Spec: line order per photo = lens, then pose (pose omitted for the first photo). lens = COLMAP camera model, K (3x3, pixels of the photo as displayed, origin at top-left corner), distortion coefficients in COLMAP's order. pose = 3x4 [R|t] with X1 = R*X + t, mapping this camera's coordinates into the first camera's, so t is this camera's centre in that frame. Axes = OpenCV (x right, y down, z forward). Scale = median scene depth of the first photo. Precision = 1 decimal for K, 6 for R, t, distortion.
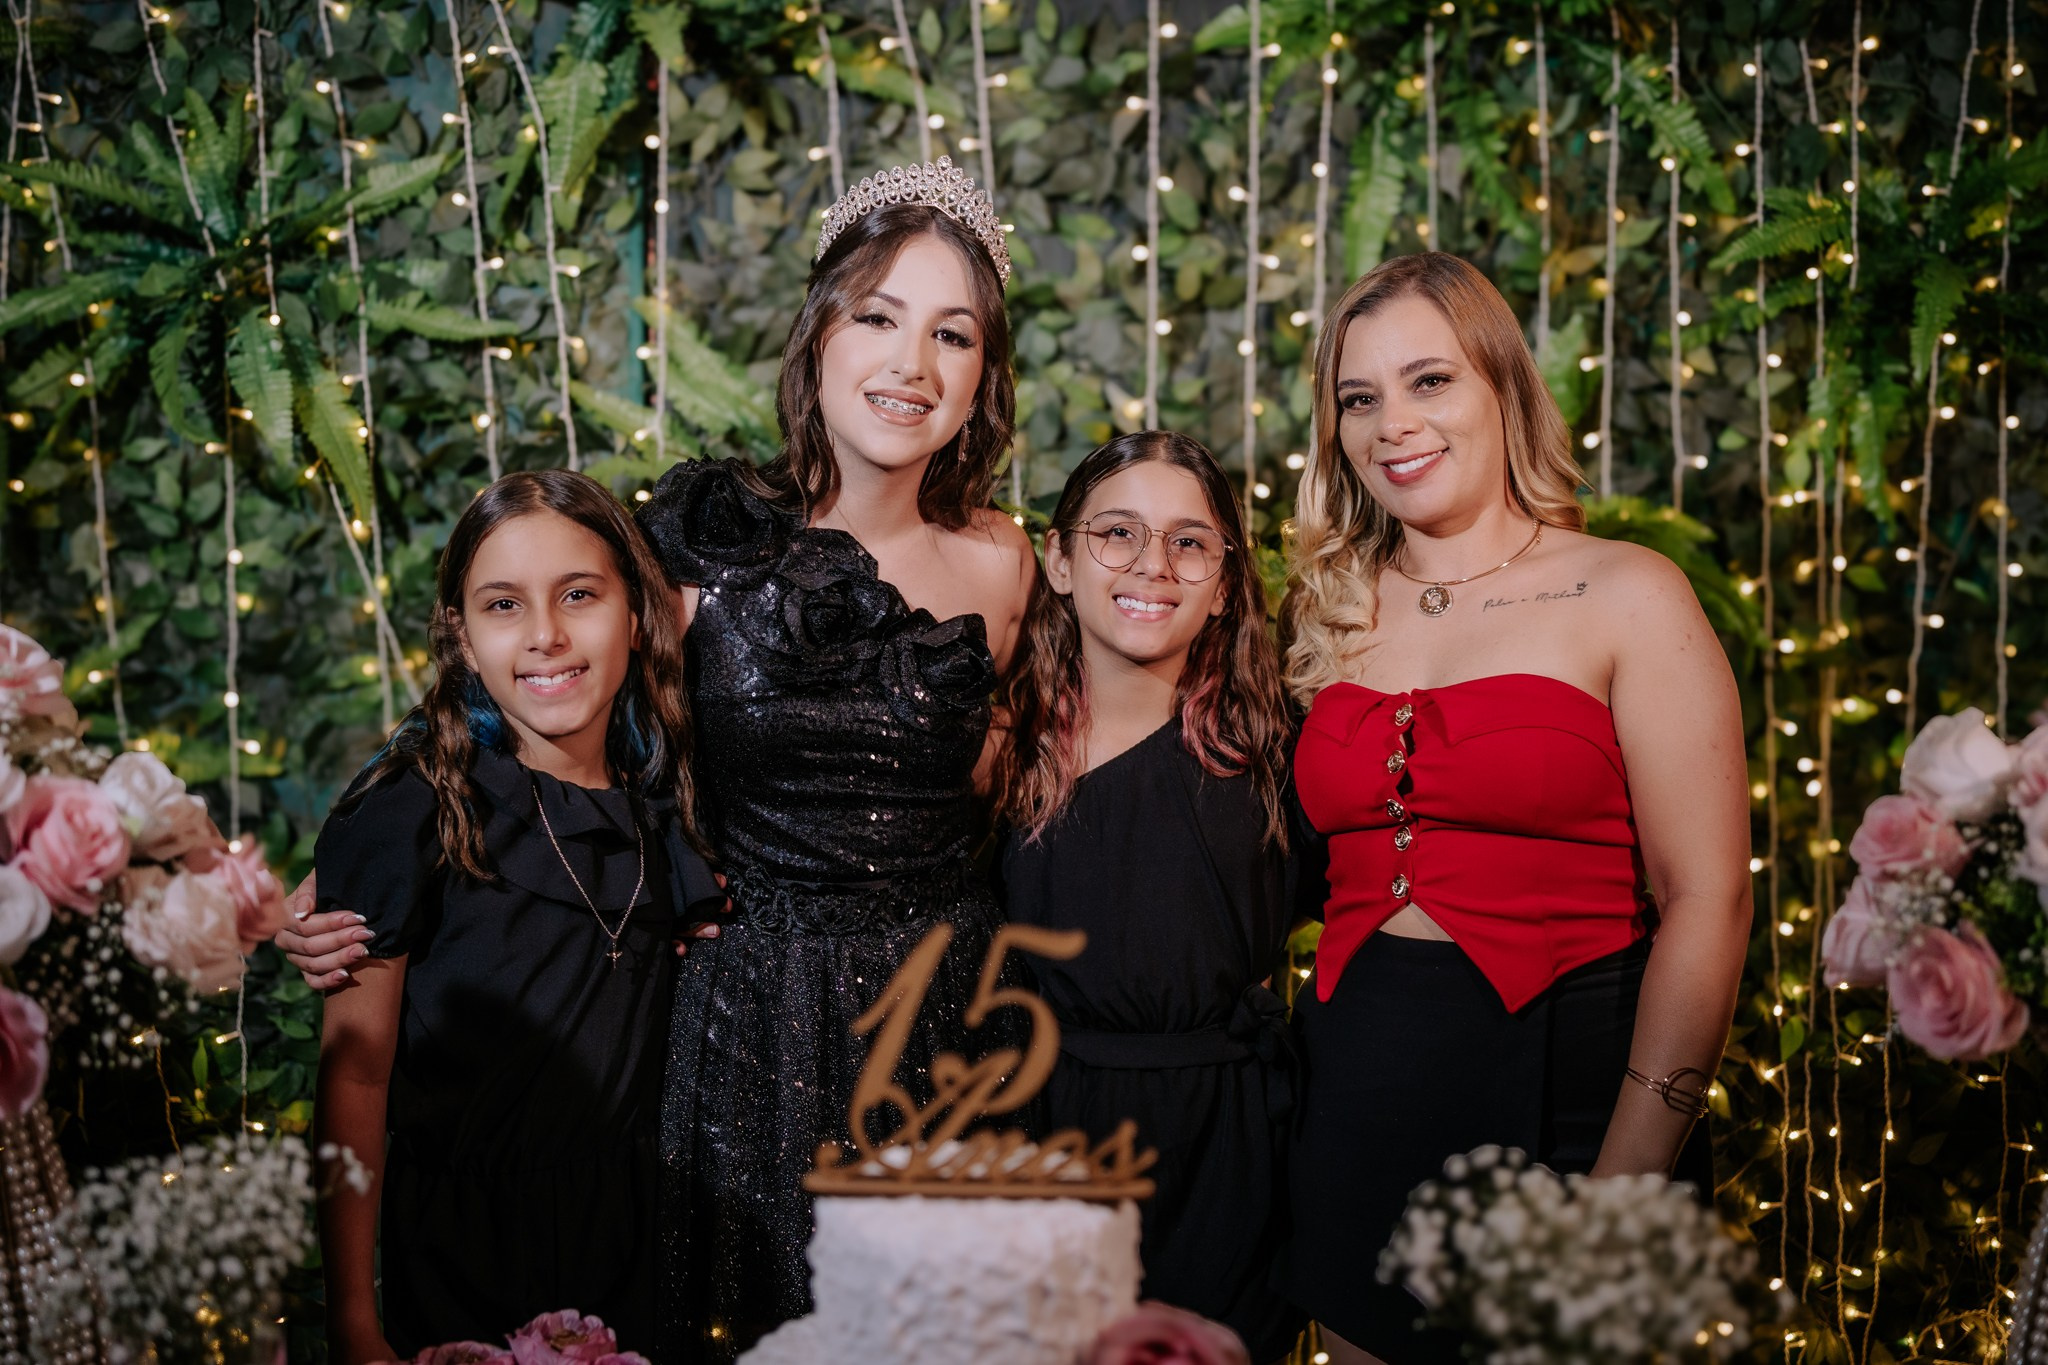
lens RADIAL K [[2064.9, 0, 1012.1], [0, 2064.9, 678.4], [0, 0, 1]] dist [-0.004142, 0.001792]
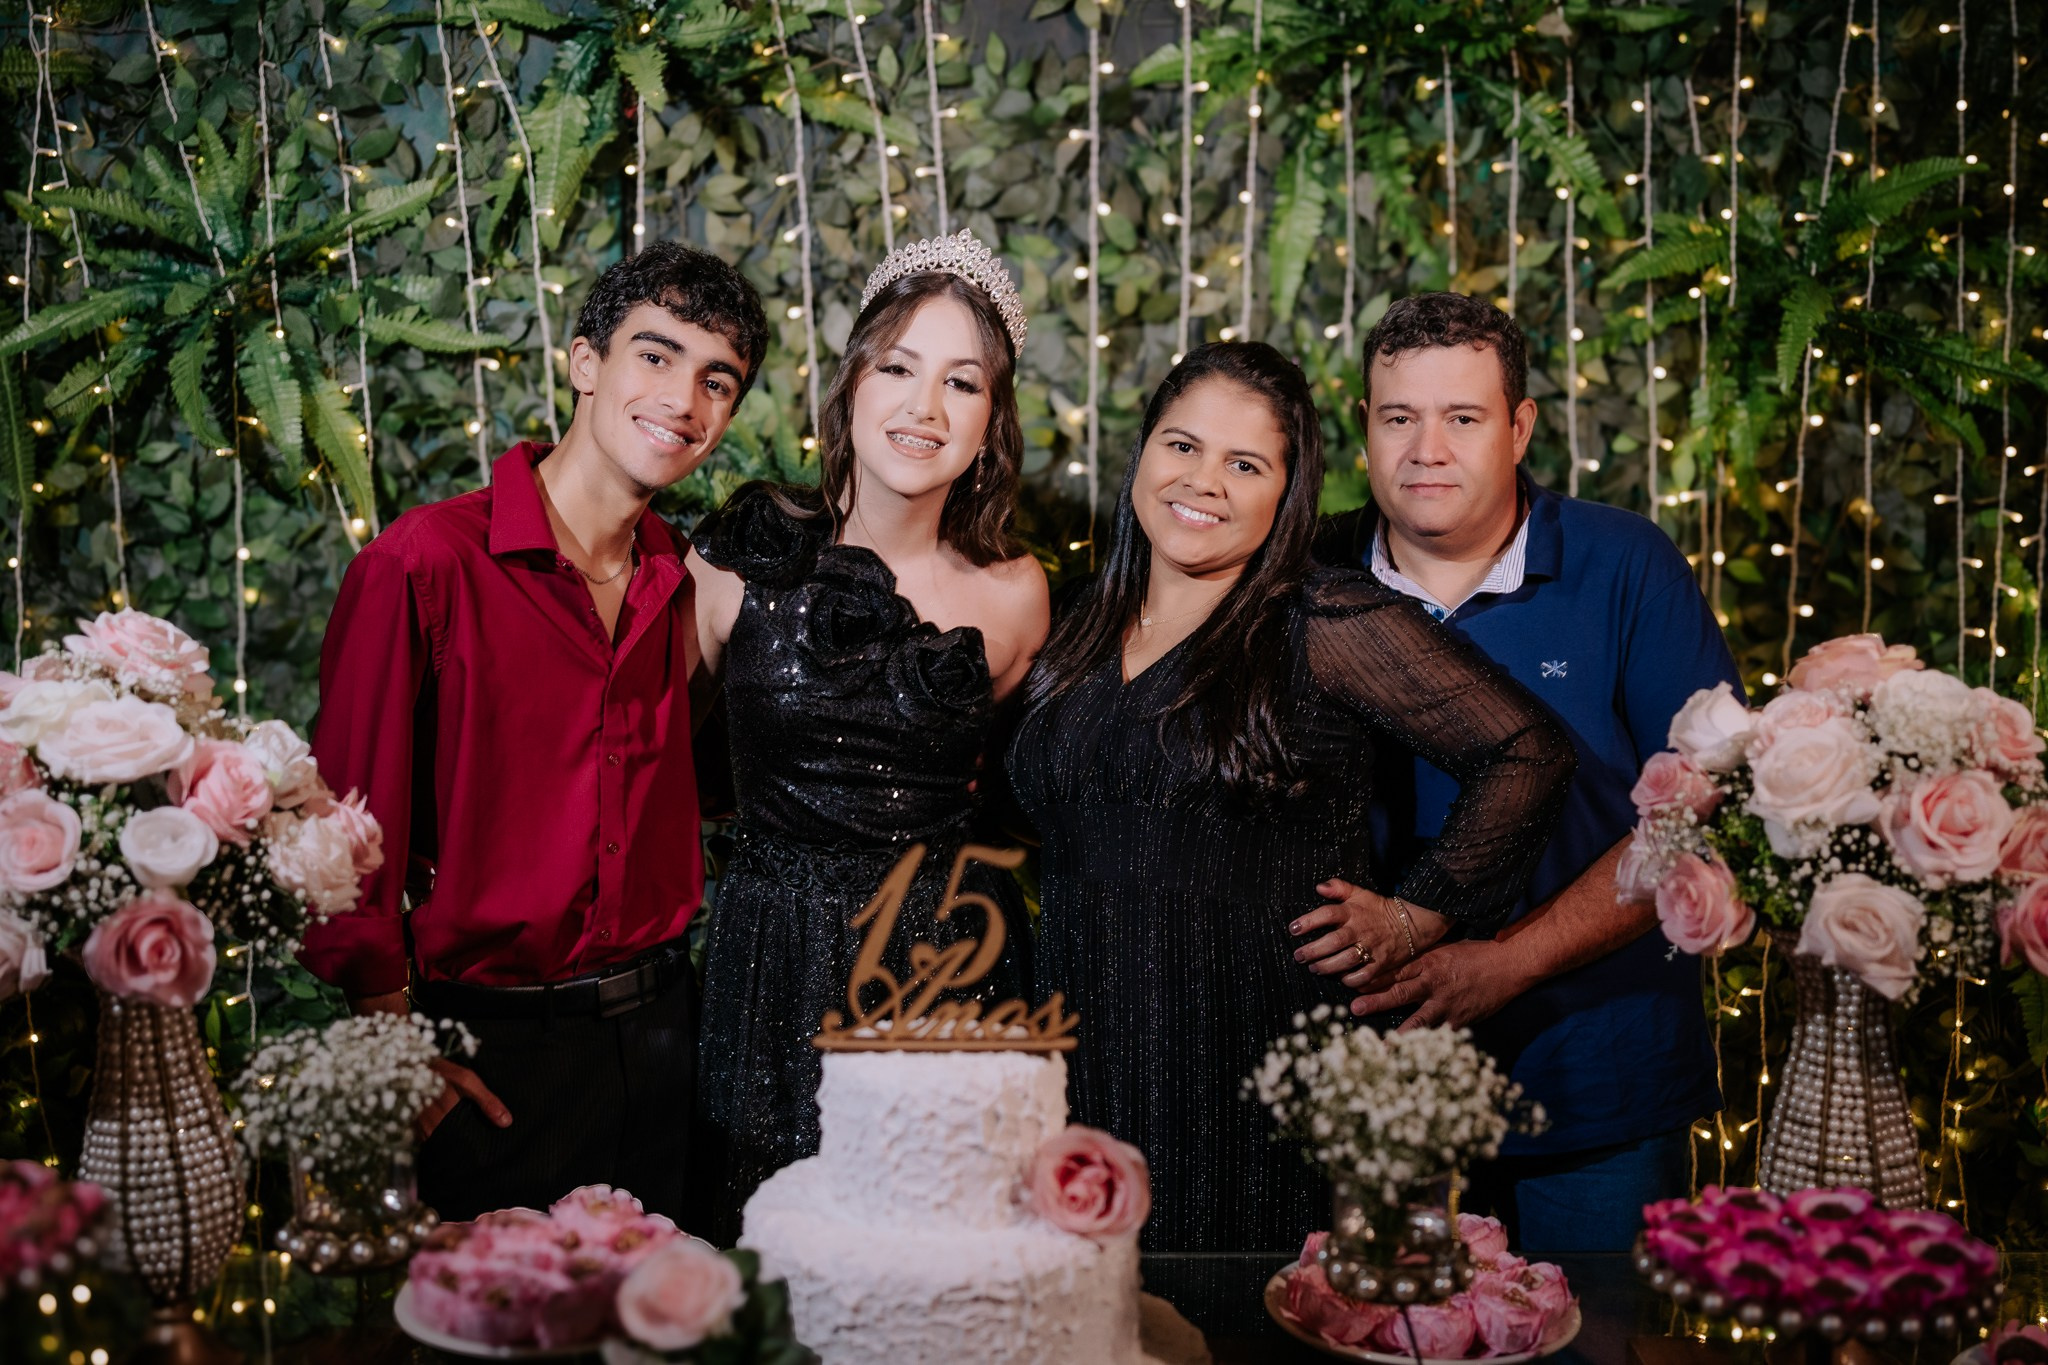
lens RADIAL K [[2174.4, 0, 1012.1], [0, 2174.4, 677.6], [0, 0, 1]] dist [-0.003693, 0.000051]
pose [[0.999720, -0.001883, 0.023591, -0.002143], [0.001759, 0.999985, 0.005277, 0.001479], [-0.023601, -0.005234, 0.999708, -0.144322]]
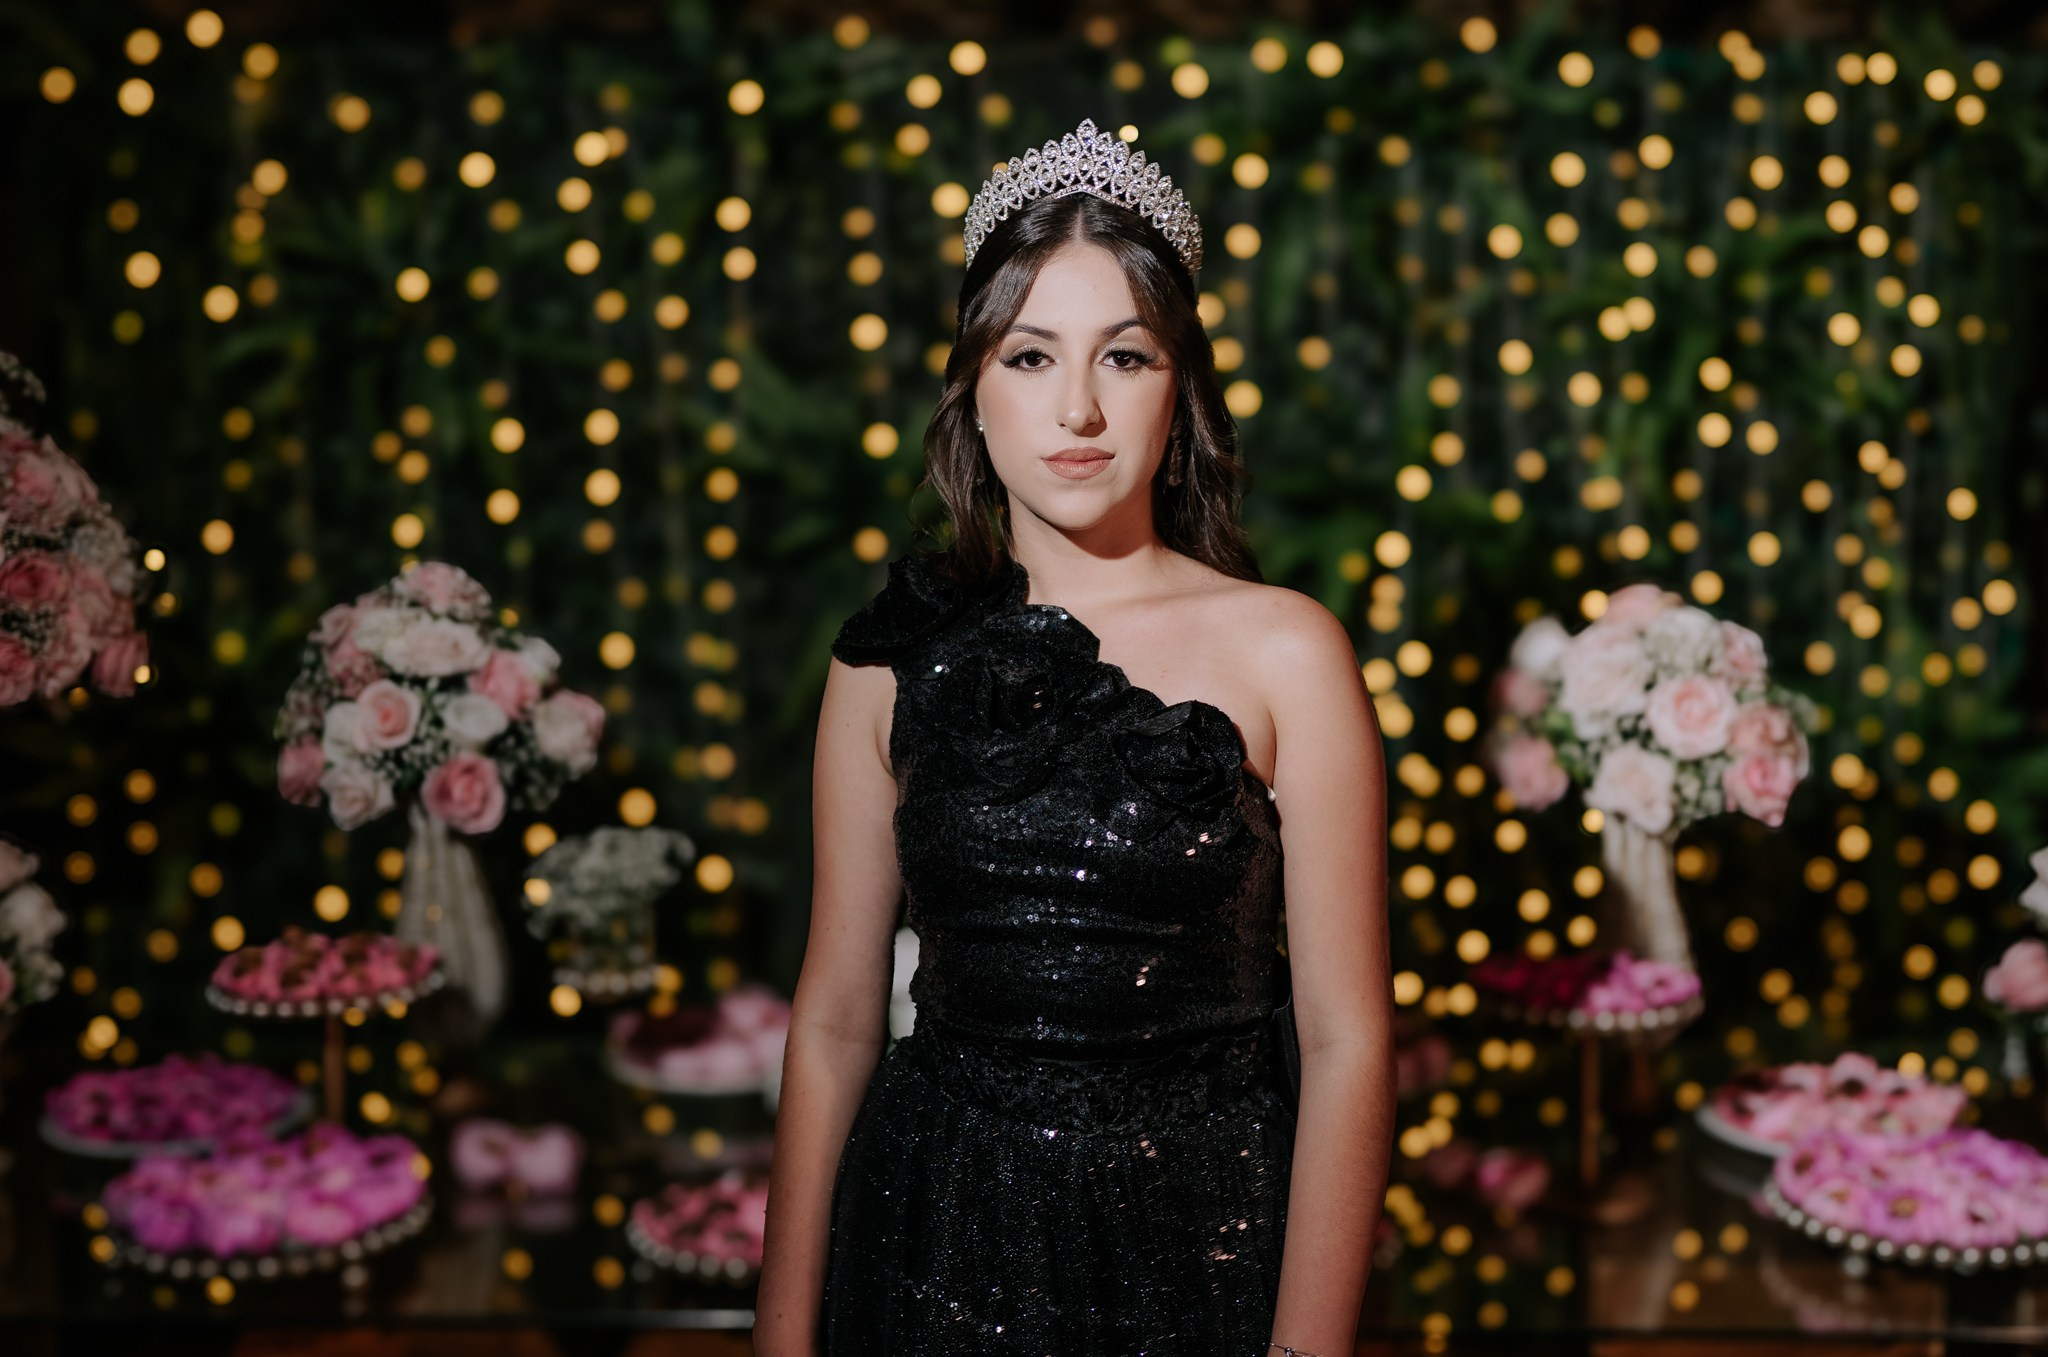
lens RADIAL K [[2243.6, 0, 1031.9], [0, 2243.6, 651.4], [0, 0, 1]] dist [-0.012953, 0.021576]
pose [[0.999777, 0.004679, 0.020575, -0.013050], [-0.004523, 0.999961, -0.007611, 0.026027], [-0.020610, 0.007516, 0.999759, -0.418449]]
